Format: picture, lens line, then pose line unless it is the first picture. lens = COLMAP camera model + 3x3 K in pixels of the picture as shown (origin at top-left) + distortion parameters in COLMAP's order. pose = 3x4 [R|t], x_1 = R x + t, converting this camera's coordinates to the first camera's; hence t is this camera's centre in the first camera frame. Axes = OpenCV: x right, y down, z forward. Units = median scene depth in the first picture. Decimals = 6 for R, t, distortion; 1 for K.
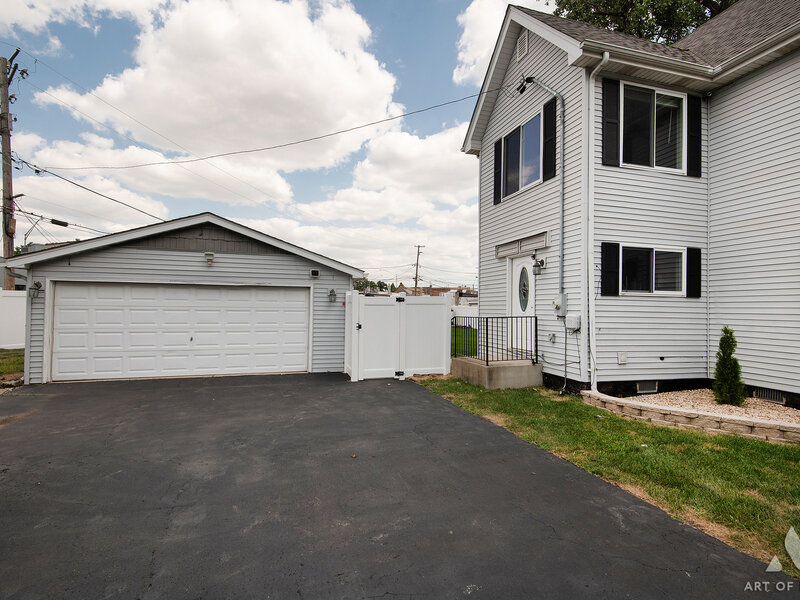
lens RADIAL K [[402.5, 0, 397.8], [0, 402.5, 302.1], [0, 0, 1]] dist [0.036738, -0.026462]
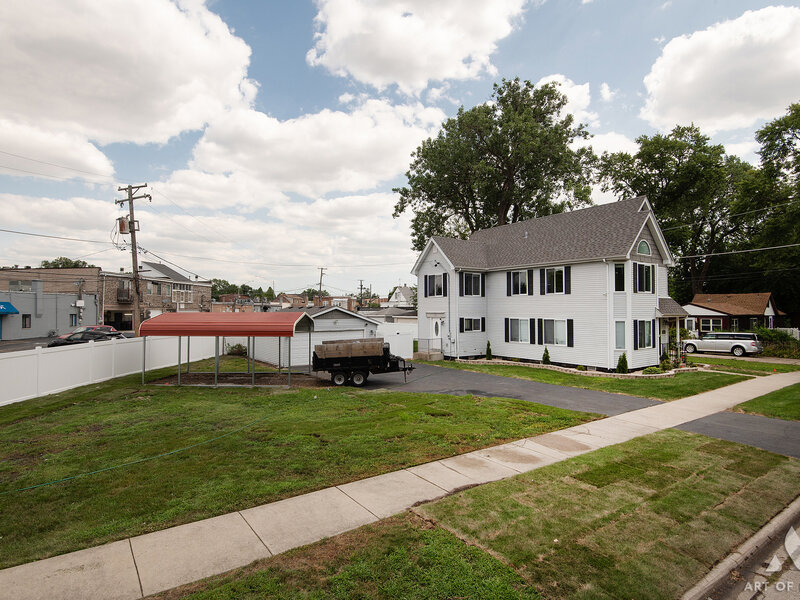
lens RADIAL K [[437.8, 0, 400.0], [0, 437.8, 300.0], [0, 0, 1]] dist [0.000129, 0.000063]
pose [[0.941999, -0.004441, 0.335586, -0.149726], [0.006090, 0.999974, -0.003862, -0.033924], [-0.335560, 0.005682, 0.942002, -0.285784]]
